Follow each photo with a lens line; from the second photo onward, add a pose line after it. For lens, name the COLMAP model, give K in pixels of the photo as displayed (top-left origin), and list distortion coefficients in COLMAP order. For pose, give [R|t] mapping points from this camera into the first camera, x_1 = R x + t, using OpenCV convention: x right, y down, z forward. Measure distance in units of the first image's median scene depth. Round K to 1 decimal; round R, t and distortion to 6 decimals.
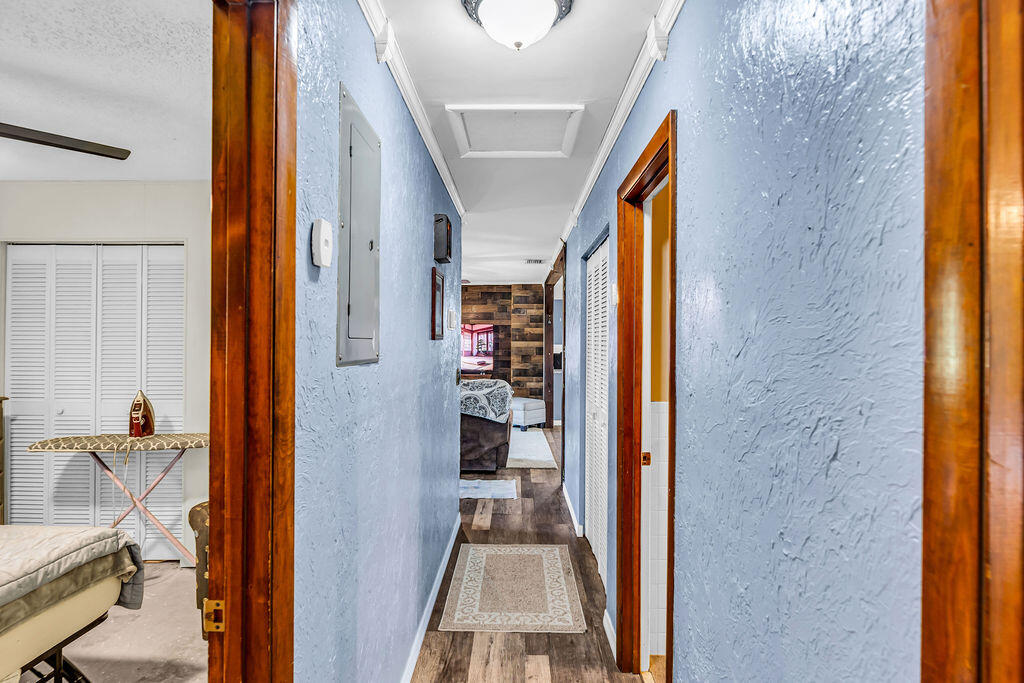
lens RADIAL K [[532.2, 0, 513.2], [0, 532.2, 339.3], [0, 0, 1]] dist [-0.005571, 0.000181]
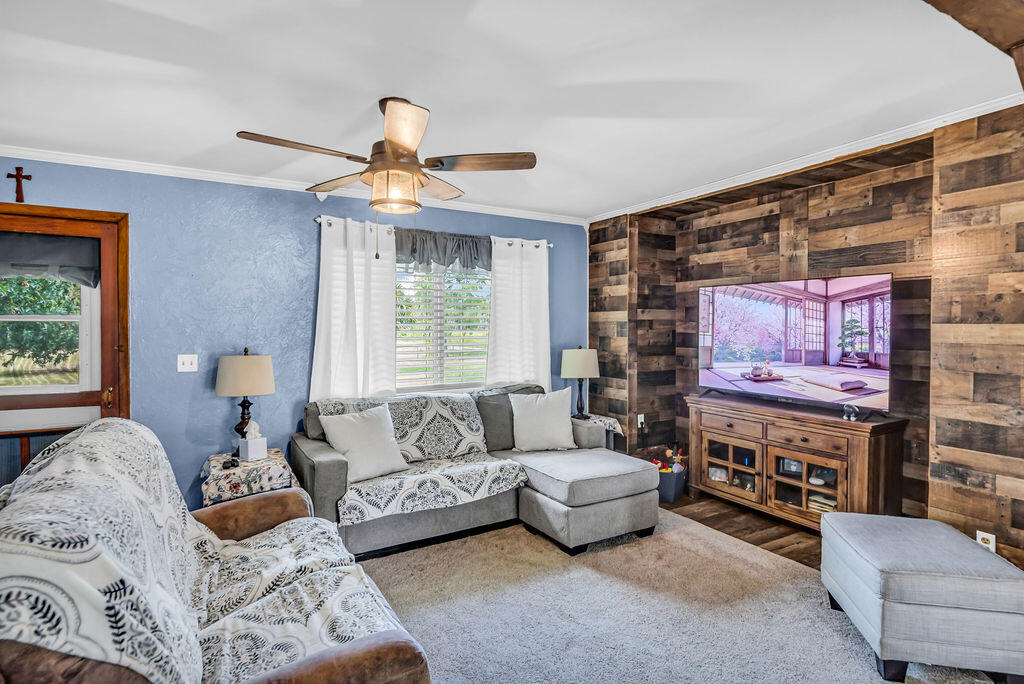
lens RADIAL K [[532.2, 0, 522.6], [0, 532.2, 335.4], [0, 0, 1]] dist [-0.005571, 0.000181]
pose [[0.514494, 0.006939, -0.857466, 0.128172], [0.006838, 0.999902, 0.012194, 0.004935], [0.857467, -0.012138, 0.514396, 0.633870]]
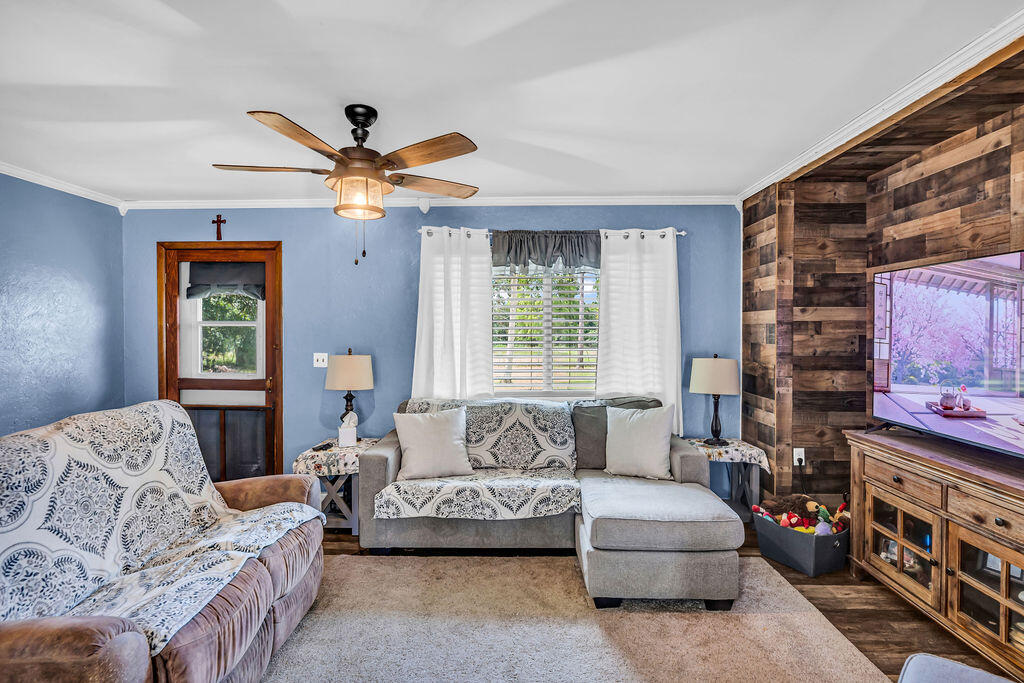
lens RADIAL K [[532.2, 0, 508.7], [0, 532.2, 337.5], [0, 0, 1]] dist [-0.005571, 0.000181]
pose [[-0.030011, 0.006959, -0.999525, 0.134817], [0.002638, 0.999973, 0.006883, 0.005359], [0.999546, -0.002430, -0.030029, 0.794250]]
